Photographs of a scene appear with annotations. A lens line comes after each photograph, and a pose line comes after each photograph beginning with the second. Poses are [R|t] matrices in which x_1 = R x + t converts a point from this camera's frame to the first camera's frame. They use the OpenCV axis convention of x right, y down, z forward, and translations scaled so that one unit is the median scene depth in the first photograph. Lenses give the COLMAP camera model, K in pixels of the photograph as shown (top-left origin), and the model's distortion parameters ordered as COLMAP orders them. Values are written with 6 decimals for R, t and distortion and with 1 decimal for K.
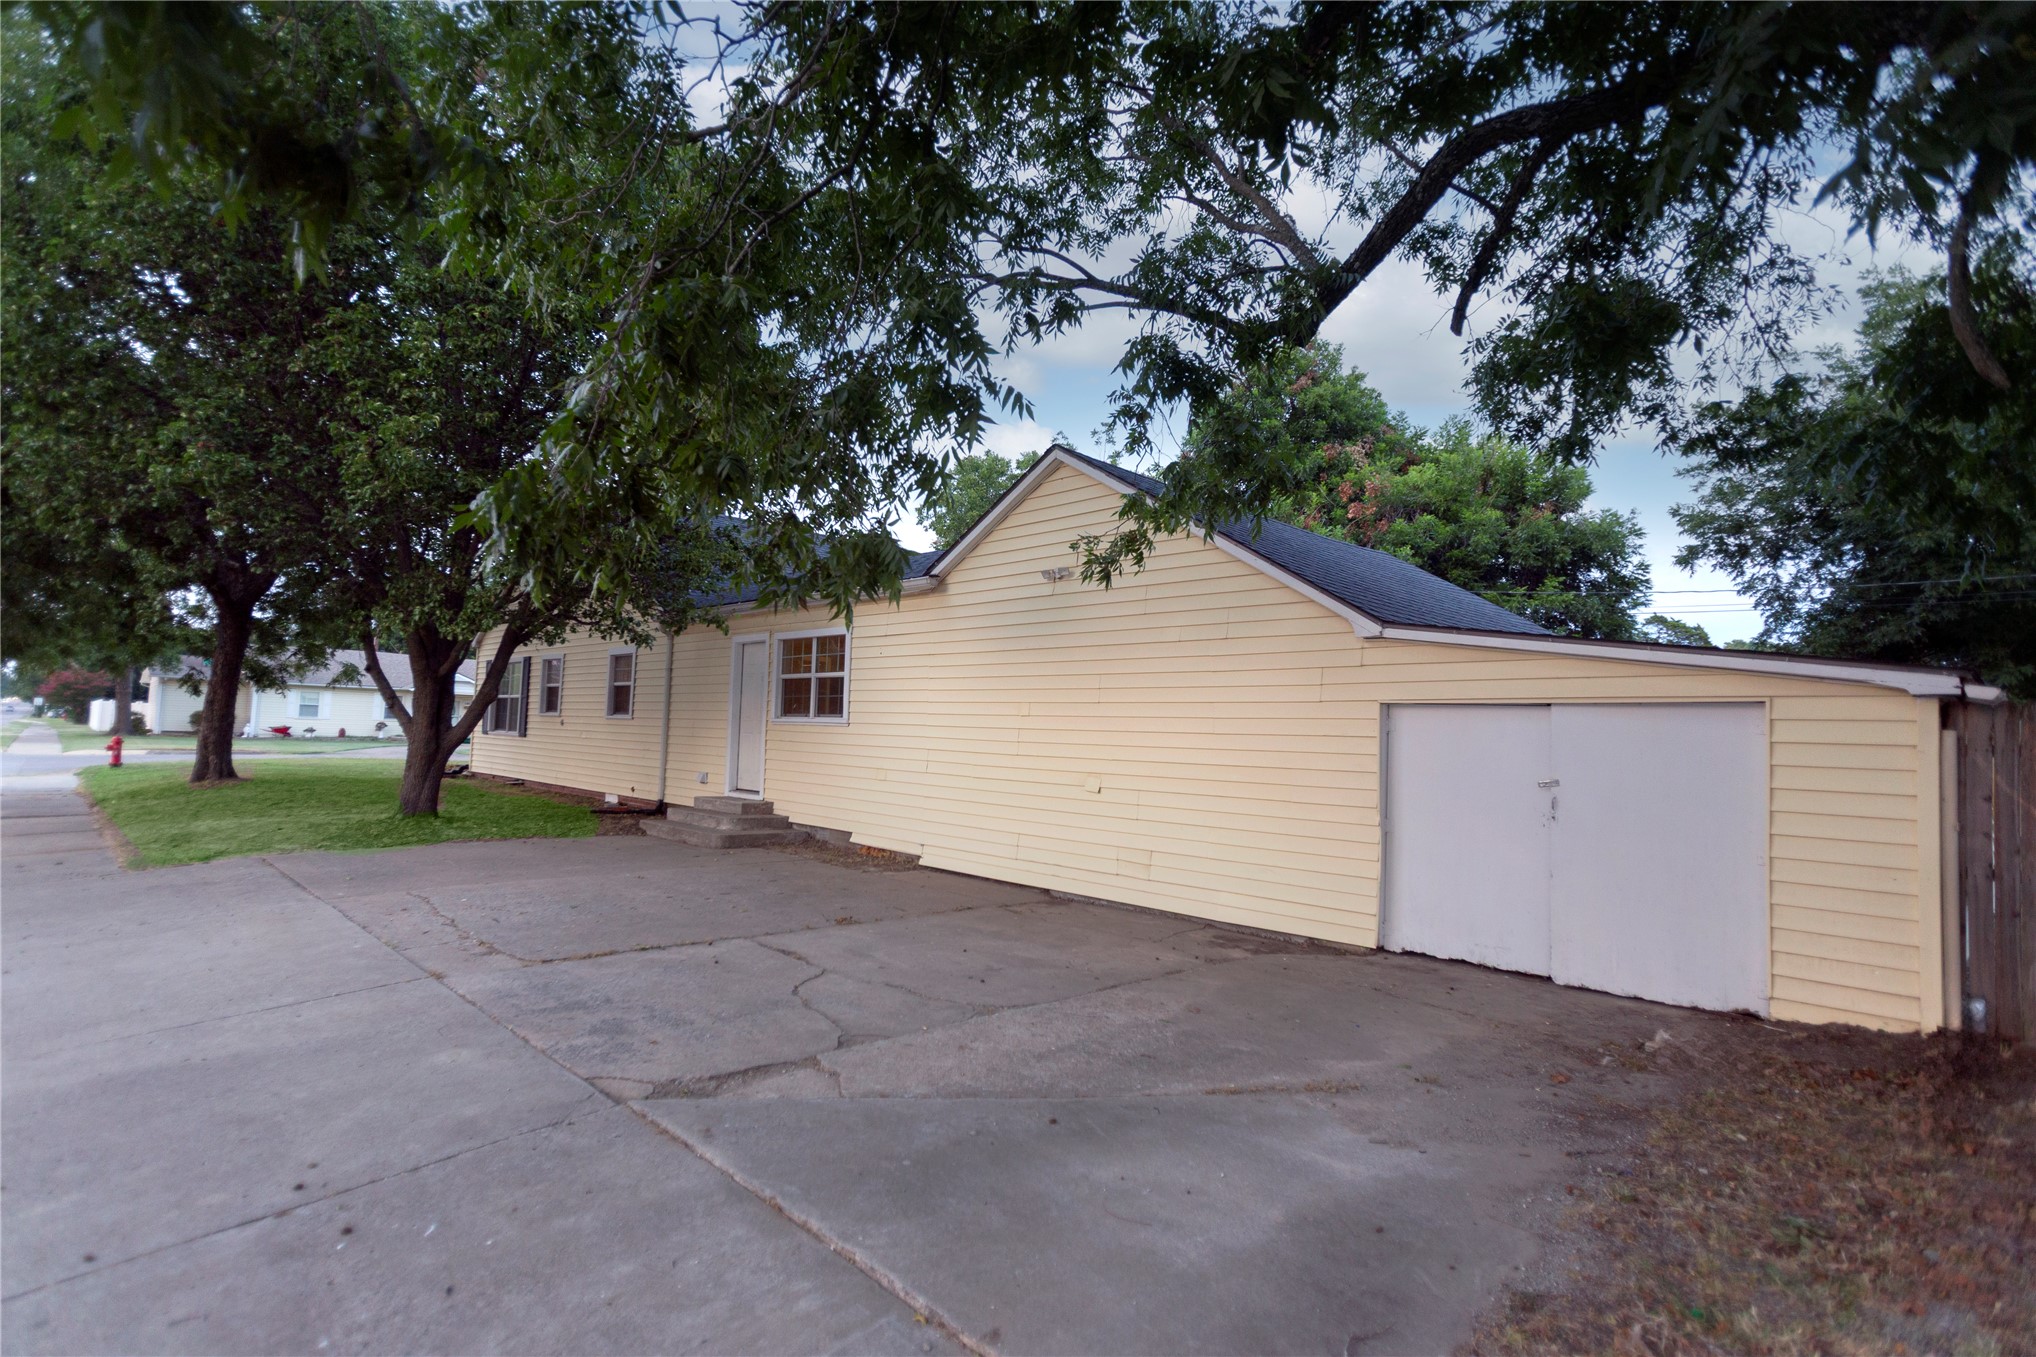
lens RADIAL K [[936.9, 0, 1018.0], [0, 936.9, 678.5], [0, 0, 1]] dist [-0.002121, 0.000302]
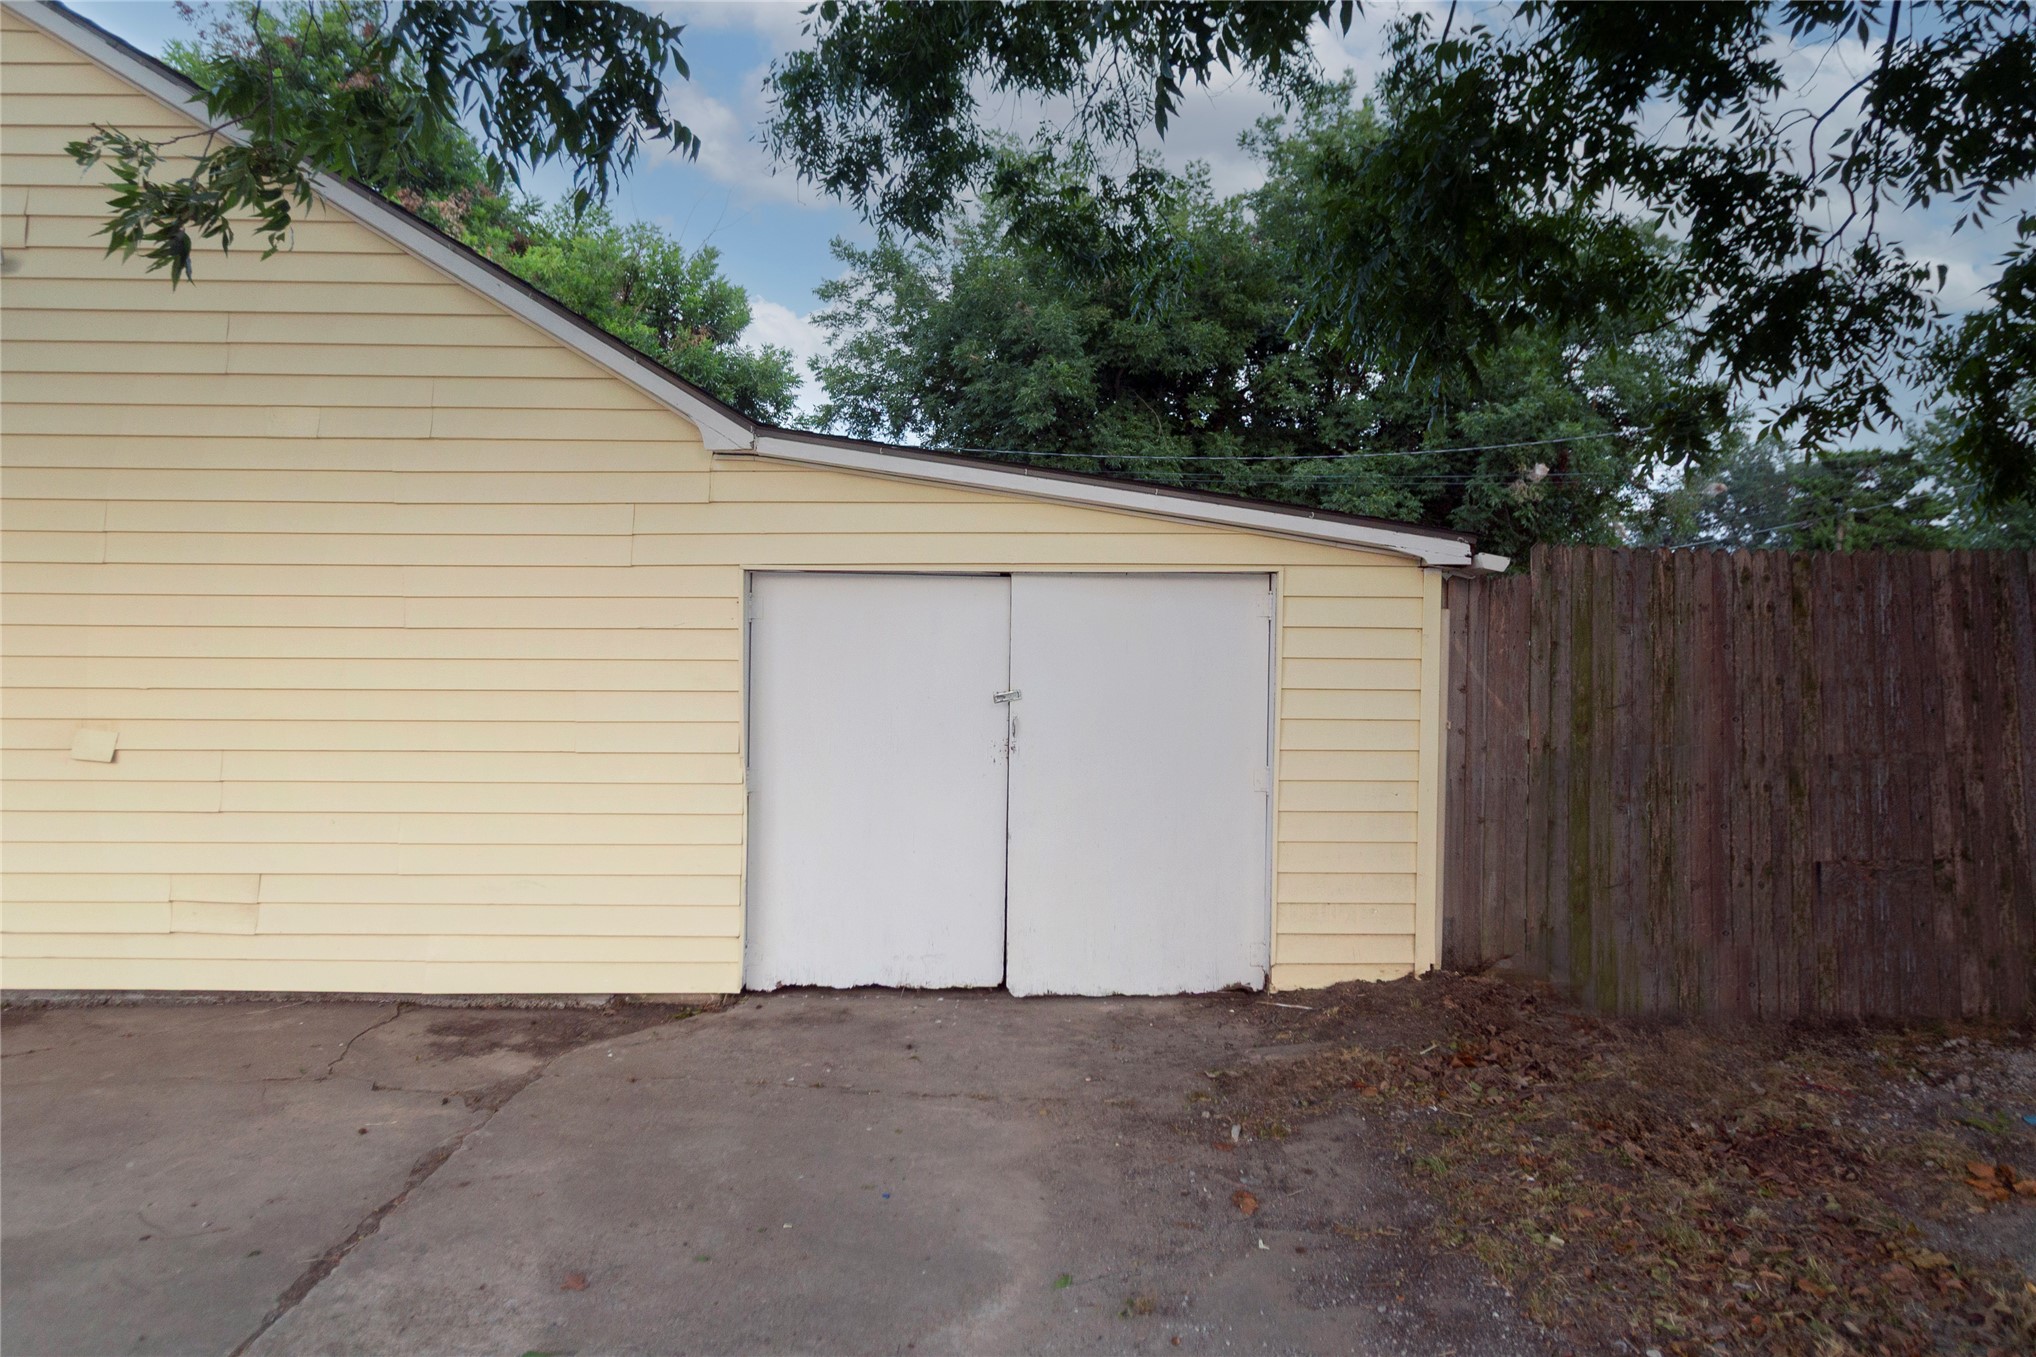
lens RADIAL K [[1273.4, 0, 1018.0], [0, 1273.4, 678.5], [0, 0, 1]] dist [-0.027621, 0.021514]
pose [[0.709232, -0.045141, 0.703528, -0.043140], [-0.025696, 0.995629, 0.089788, 0.018846], [-0.704507, -0.081758, 0.704972, 0.348414]]
